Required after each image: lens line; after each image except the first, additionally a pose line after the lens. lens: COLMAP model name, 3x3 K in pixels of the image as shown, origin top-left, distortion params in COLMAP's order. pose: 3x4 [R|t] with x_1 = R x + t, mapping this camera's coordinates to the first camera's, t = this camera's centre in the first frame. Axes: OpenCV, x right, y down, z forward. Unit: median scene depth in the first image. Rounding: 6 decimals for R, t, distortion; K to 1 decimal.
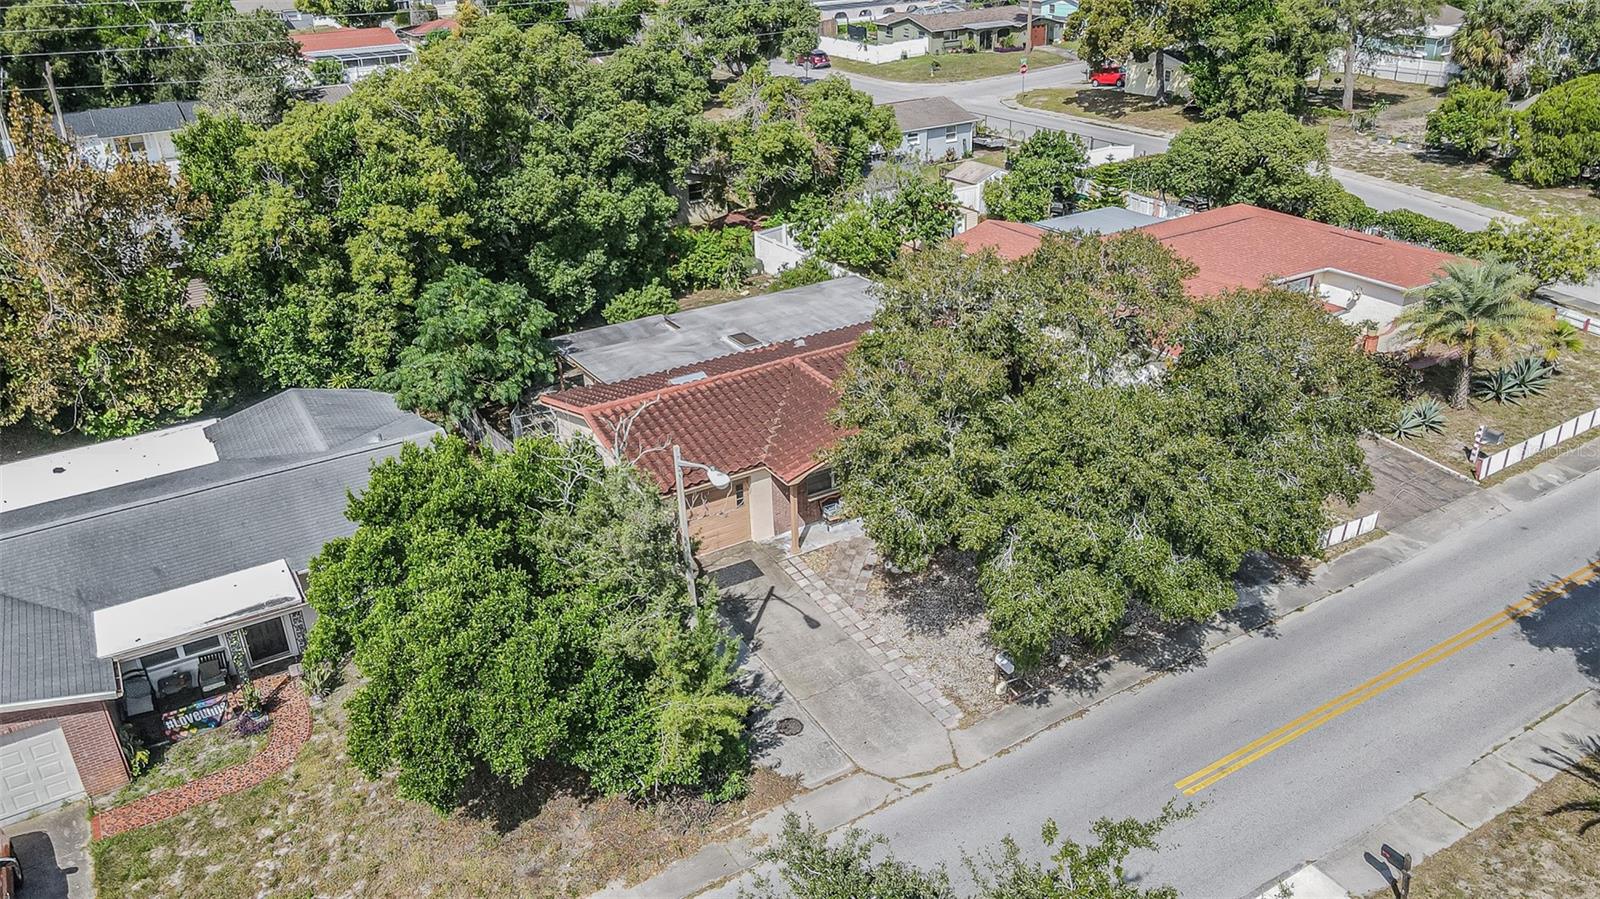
lens RADIAL K [[1200.0, 0, 800.0], [0, 1200.0, 449.5], [0, 0, 1]] dist [0.007991, 0.039221]
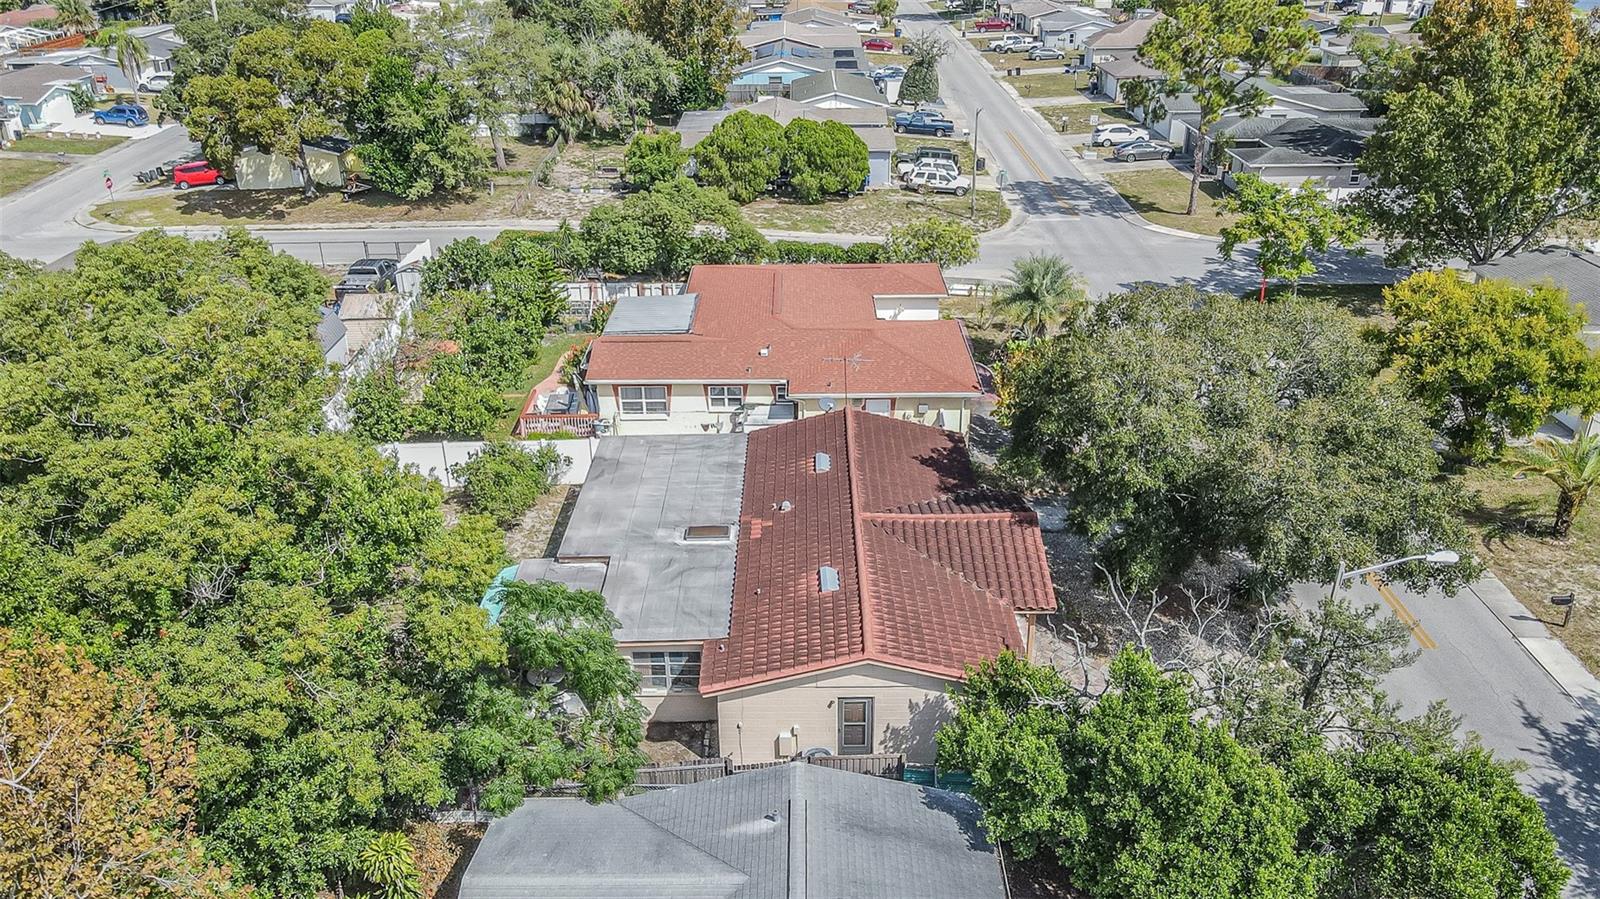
lens RADIAL K [[1262.6, 0, 800.0], [0, 1262.6, 449.5], [0, 0, 1]] dist [-0.003834, 0.063313]
pose [[0.517217, -0.337048, 0.786692, -0.353211], [0.369344, 0.917092, 0.150088, -0.129464], [-0.772057, 0.212932, 0.598823, 0.204592]]
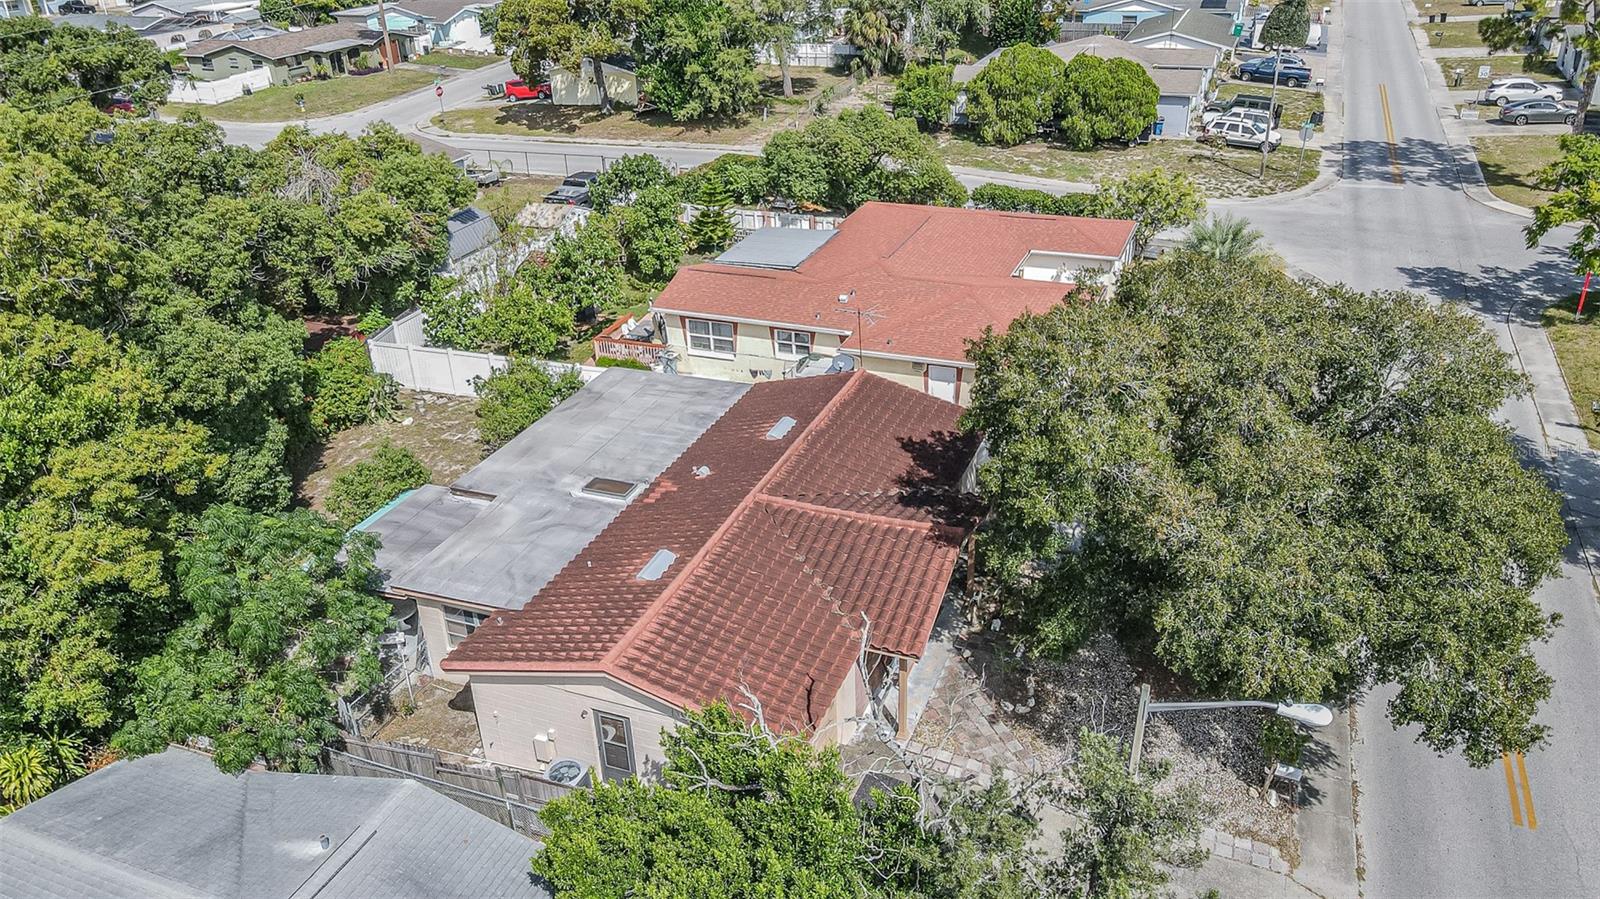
lens RADIAL K [[1200.0, 0, 800.0], [0, 1200.0, 449.5], [0, 0, 1]] dist [0.007991, 0.039221]
pose [[0.797926, -0.272496, 0.537643, -0.177036], [0.273335, 0.958572, 0.080176, -0.072004], [-0.537217, 0.082982, 0.839352, 0.156236]]
